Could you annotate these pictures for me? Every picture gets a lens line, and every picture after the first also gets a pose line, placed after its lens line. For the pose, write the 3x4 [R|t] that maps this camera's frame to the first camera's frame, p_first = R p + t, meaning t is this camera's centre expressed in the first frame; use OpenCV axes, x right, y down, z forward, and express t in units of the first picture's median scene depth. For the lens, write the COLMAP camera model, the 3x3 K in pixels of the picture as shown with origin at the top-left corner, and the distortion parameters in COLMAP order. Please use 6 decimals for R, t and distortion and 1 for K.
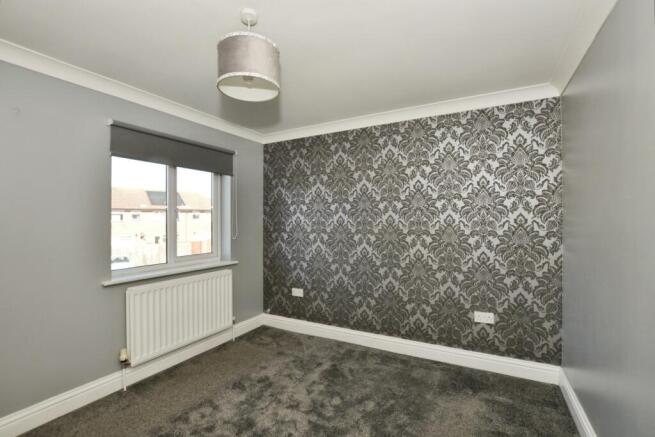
lens RADIAL K [[300.4, 0, 328.2], [0, 300.4, 229.2], [0, 0, 1]] dist [-0.000267, -0.000081]
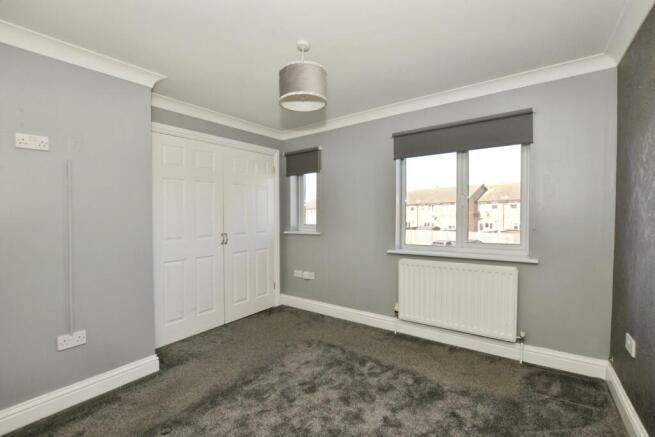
lens RADIAL K [[293.7, 0, 327.5], [0, 293.7, 218.5], [0, 0, 1]] dist [-0.000516, -0.000136]
pose [[-0.124274, 0.012795, -0.992165, 0.541291], [-0.014015, 0.999794, 0.014649, 0.006255], [0.992149, 0.015726, -0.124069, 0.706036]]
